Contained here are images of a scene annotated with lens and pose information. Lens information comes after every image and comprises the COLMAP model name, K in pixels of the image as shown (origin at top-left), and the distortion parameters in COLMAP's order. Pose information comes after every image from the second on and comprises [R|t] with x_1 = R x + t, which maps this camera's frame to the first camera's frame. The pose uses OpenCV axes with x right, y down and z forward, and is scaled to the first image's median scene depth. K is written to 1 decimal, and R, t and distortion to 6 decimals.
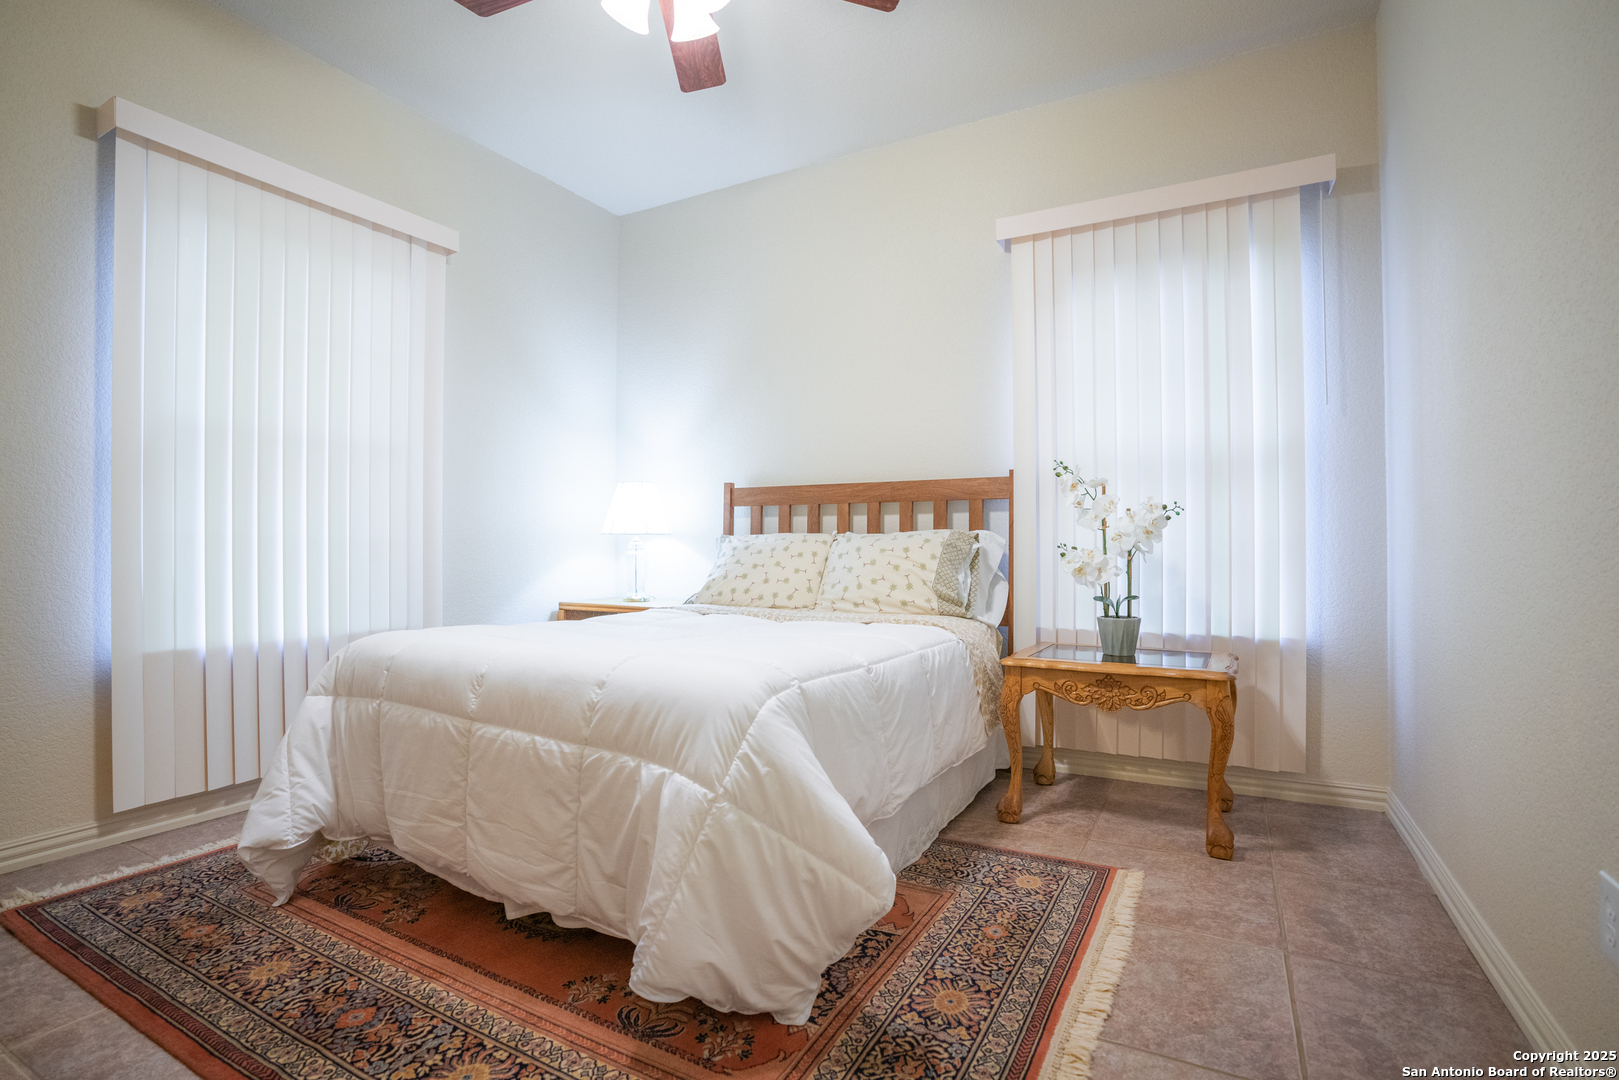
lens RADIAL K [[753.6, 0, 787.9], [0, 753.6, 541.0], [0, 0, 1]] dist [-0.065196, 0.019647]
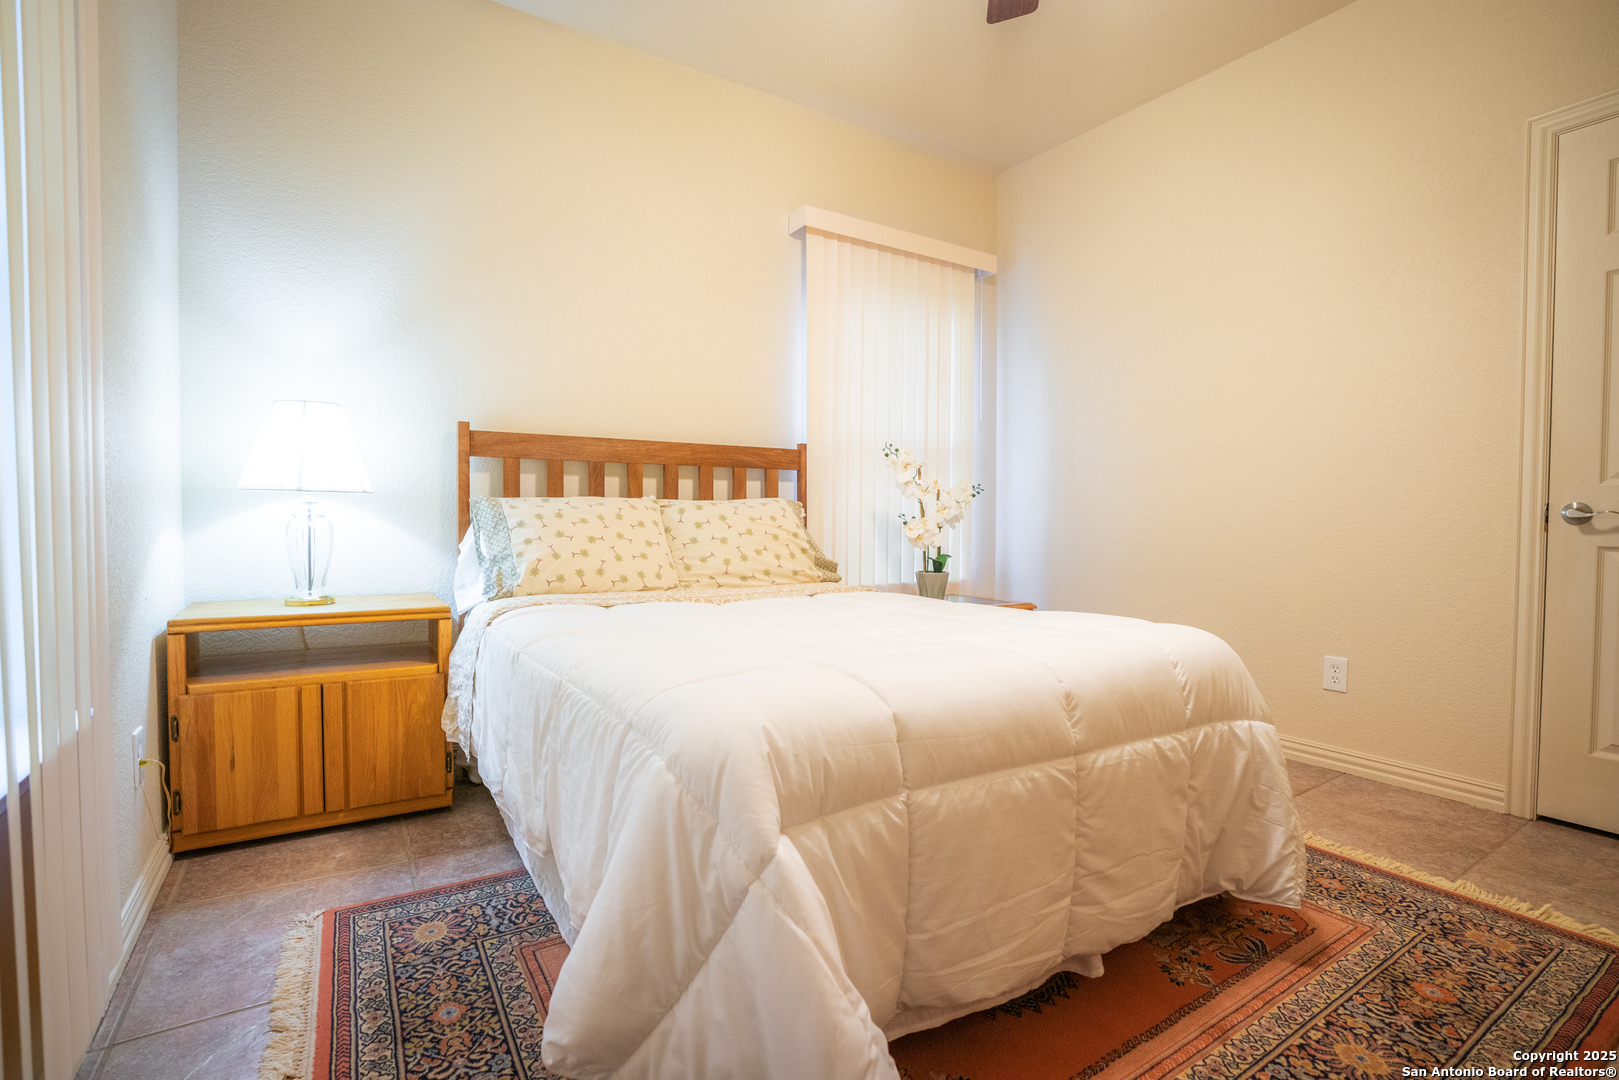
lens RADIAL K [[753.6, 0, 787.9], [0, 753.6, 541.0], [0, 0, 1]] dist [-0.065196, 0.019647]
pose [[0.485888, -0.027997, 0.873572, -0.716968], [-0.015854, 0.999040, 0.040836, 0.000659], [-0.873877, -0.033691, 0.484978, 0.531256]]
